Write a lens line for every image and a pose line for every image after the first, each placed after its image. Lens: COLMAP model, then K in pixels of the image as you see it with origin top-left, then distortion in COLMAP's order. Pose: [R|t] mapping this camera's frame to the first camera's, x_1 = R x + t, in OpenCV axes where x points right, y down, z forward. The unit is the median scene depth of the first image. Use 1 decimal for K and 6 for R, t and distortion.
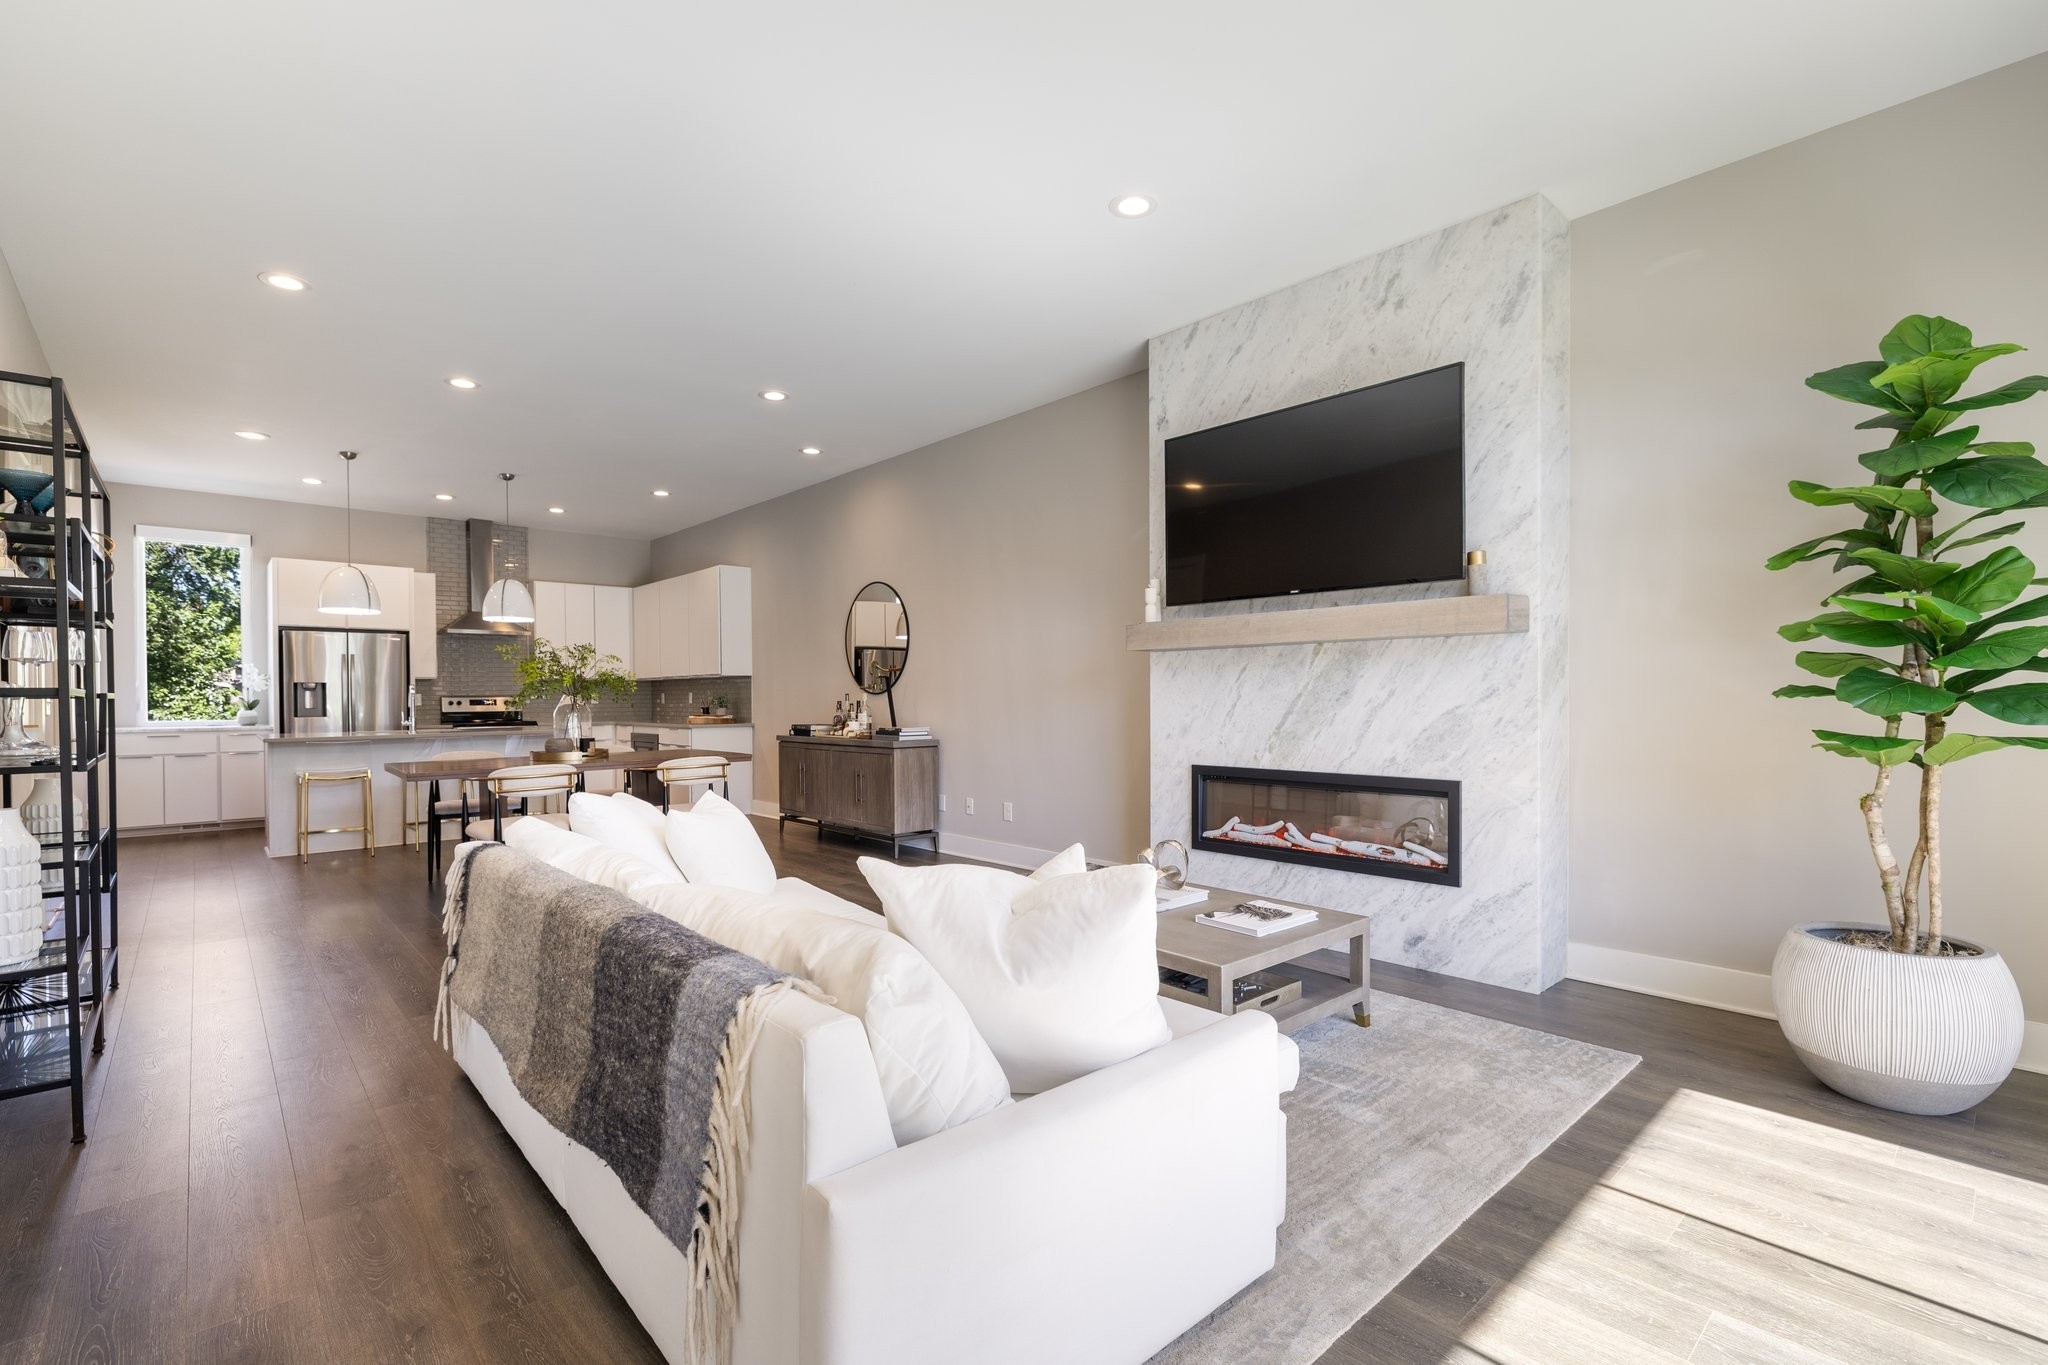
lens RADIAL K [[909.3, 0, 1025.5], [0, 909.3, 706.4], [0, 0, 1]] dist [0.000417, -0.002100]
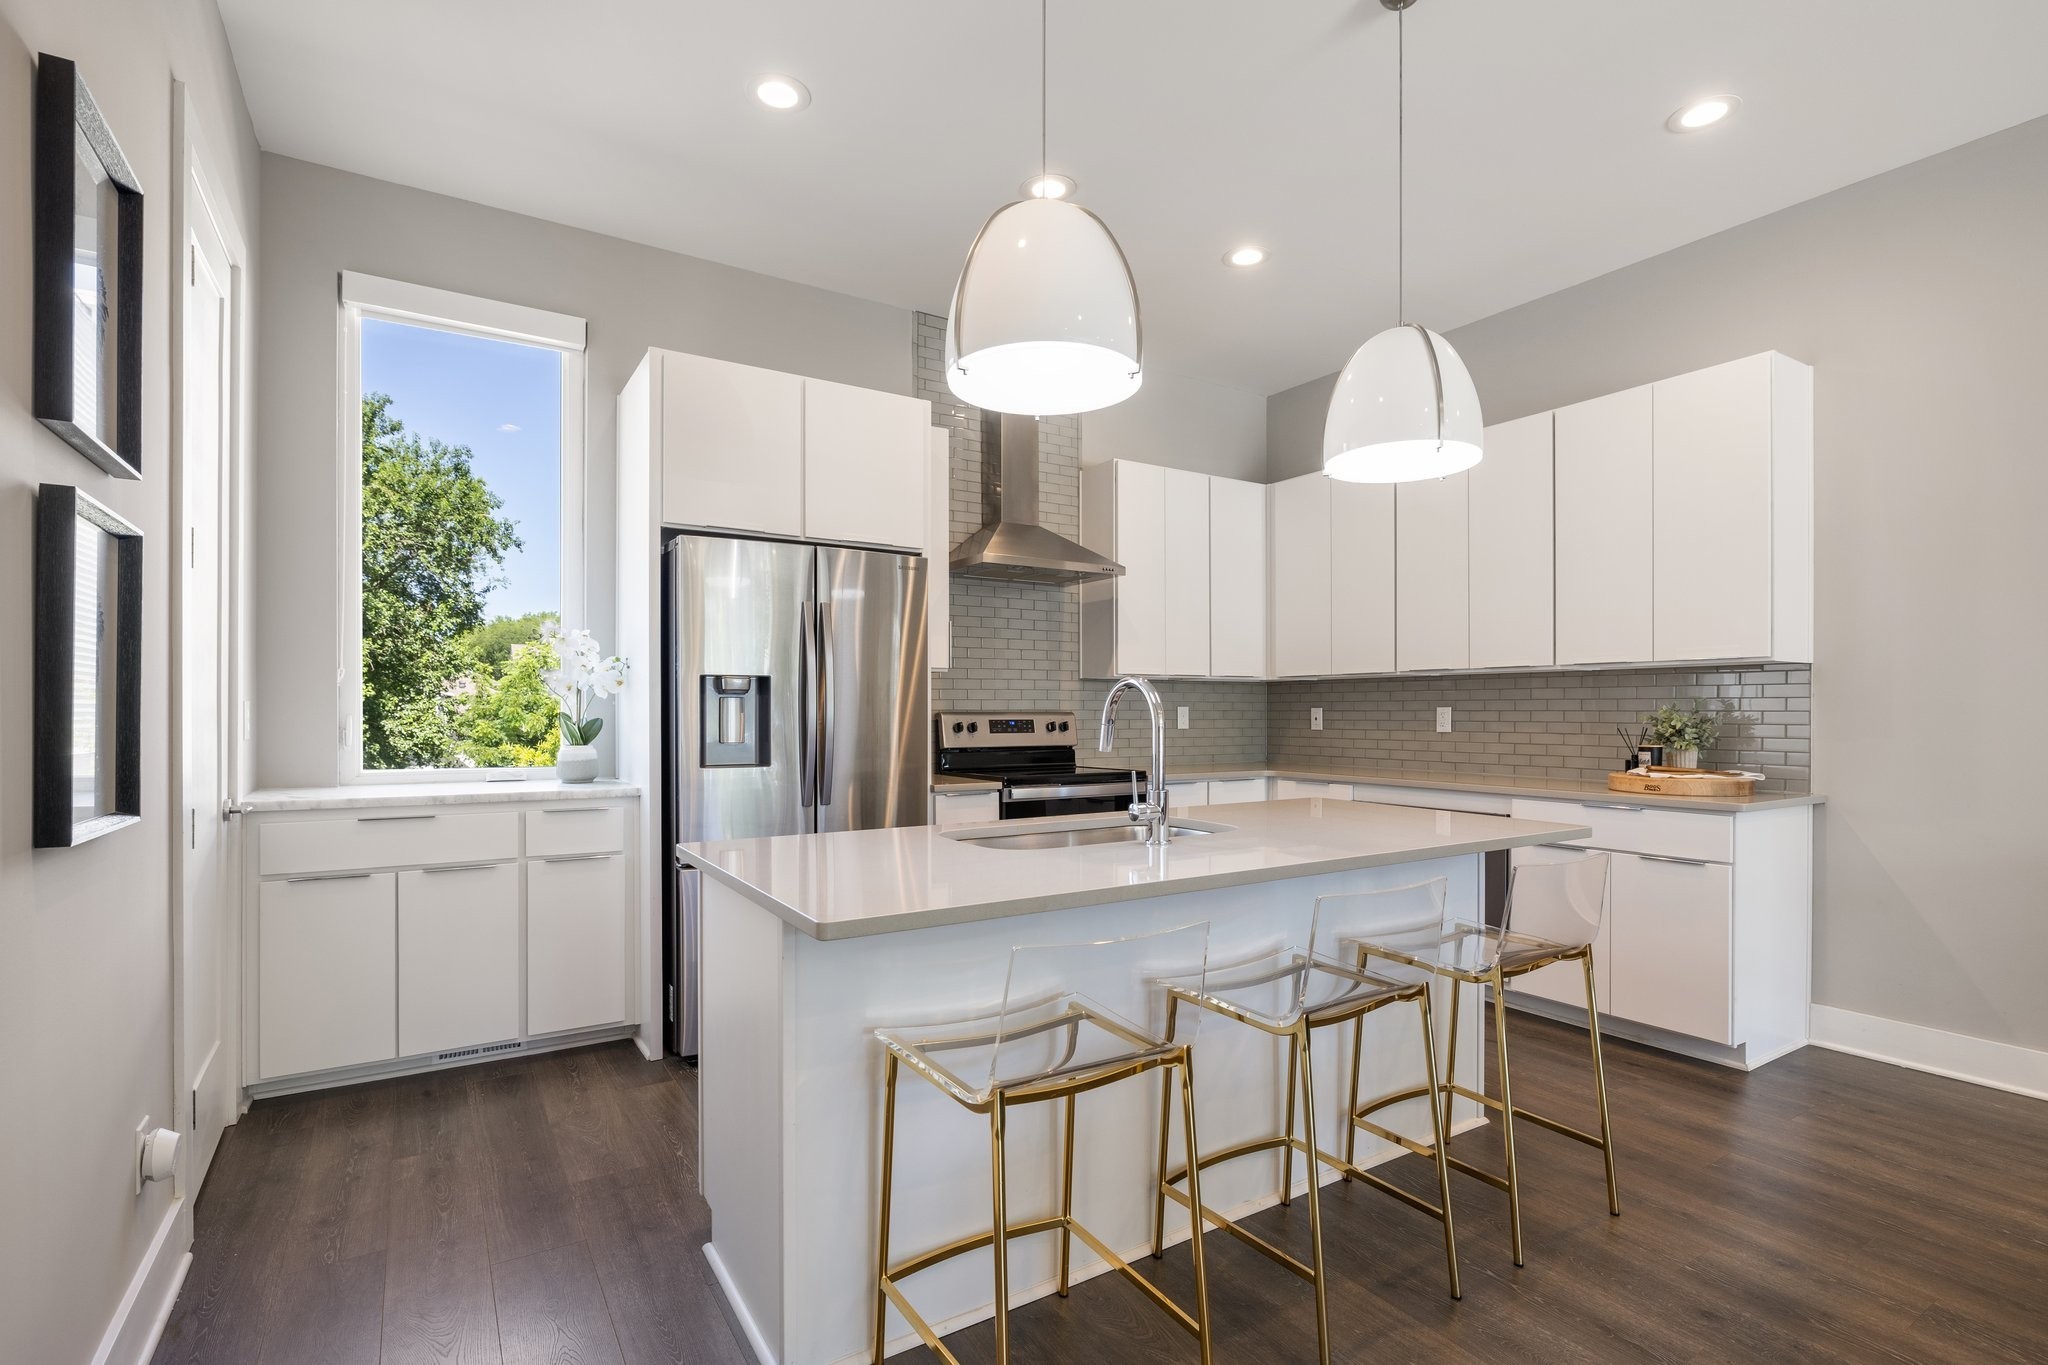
lens RADIAL K [[978.6, 0, 1035.3], [0, 978.6, 714.9], [0, 0, 1]] dist [-0.008285, 0.002275]
pose [[0.984095, 0.007821, -0.177470, -0.577554], [-0.008867, 0.999948, -0.005101, -0.008748], [0.177421, 0.006593, 0.984113, 0.606851]]
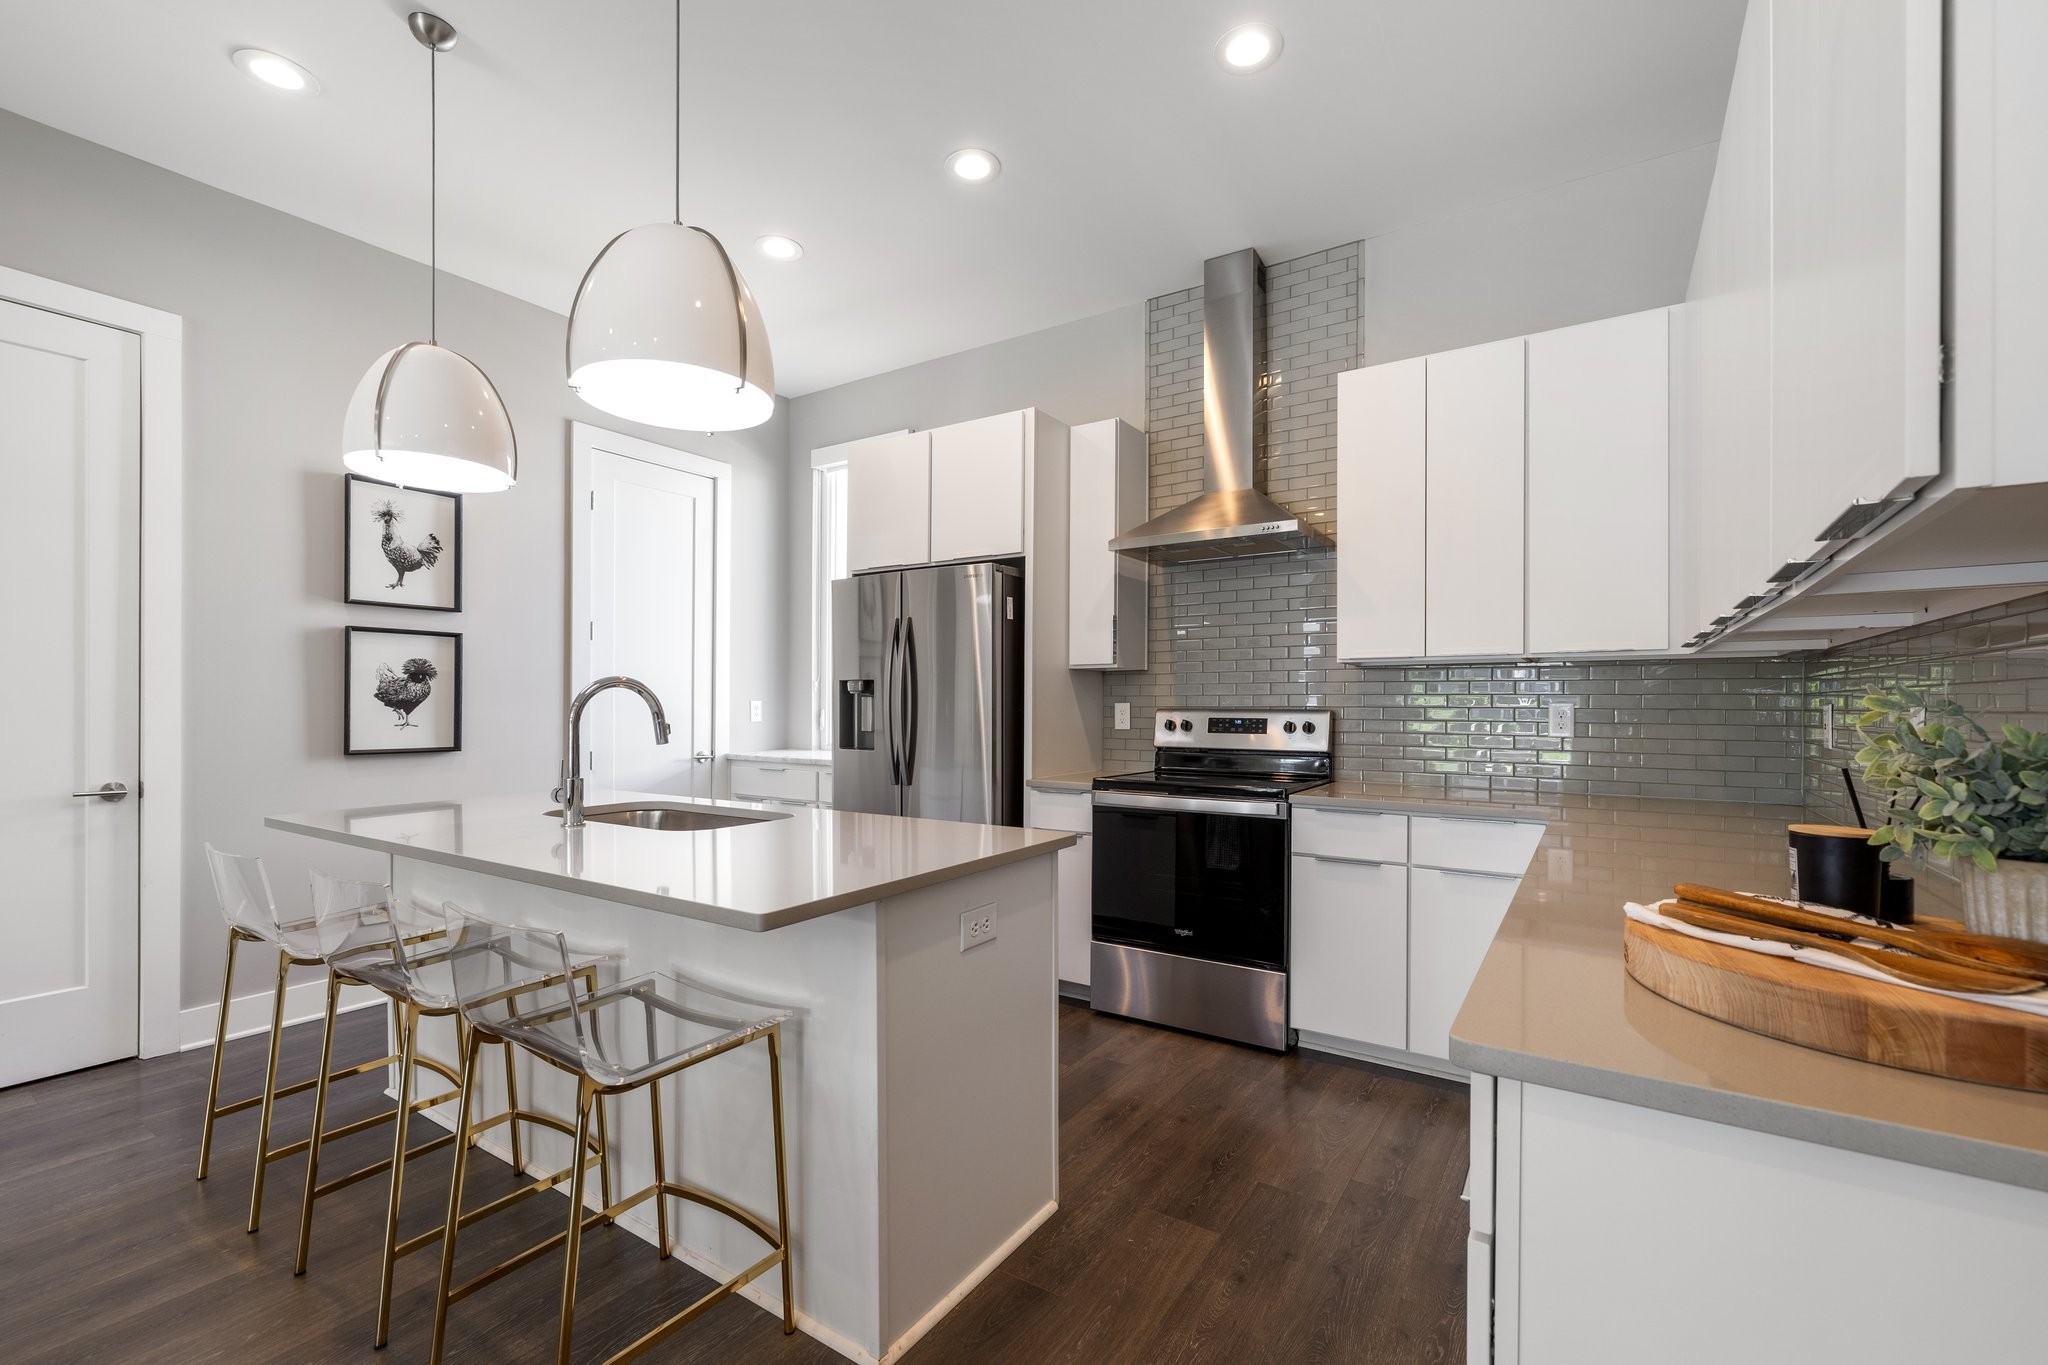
lens RADIAL K [[876.1, 0, 1024.2], [0, 876.1, 701.9], [0, 0, 1]] dist [0.001242, 0.000512]
pose [[0.237384, 0.007487, -0.971387, -0.292211], [-0.012599, 0.999910, 0.004628, -0.017340], [0.971334, 0.011140, 0.237457, 0.950041]]
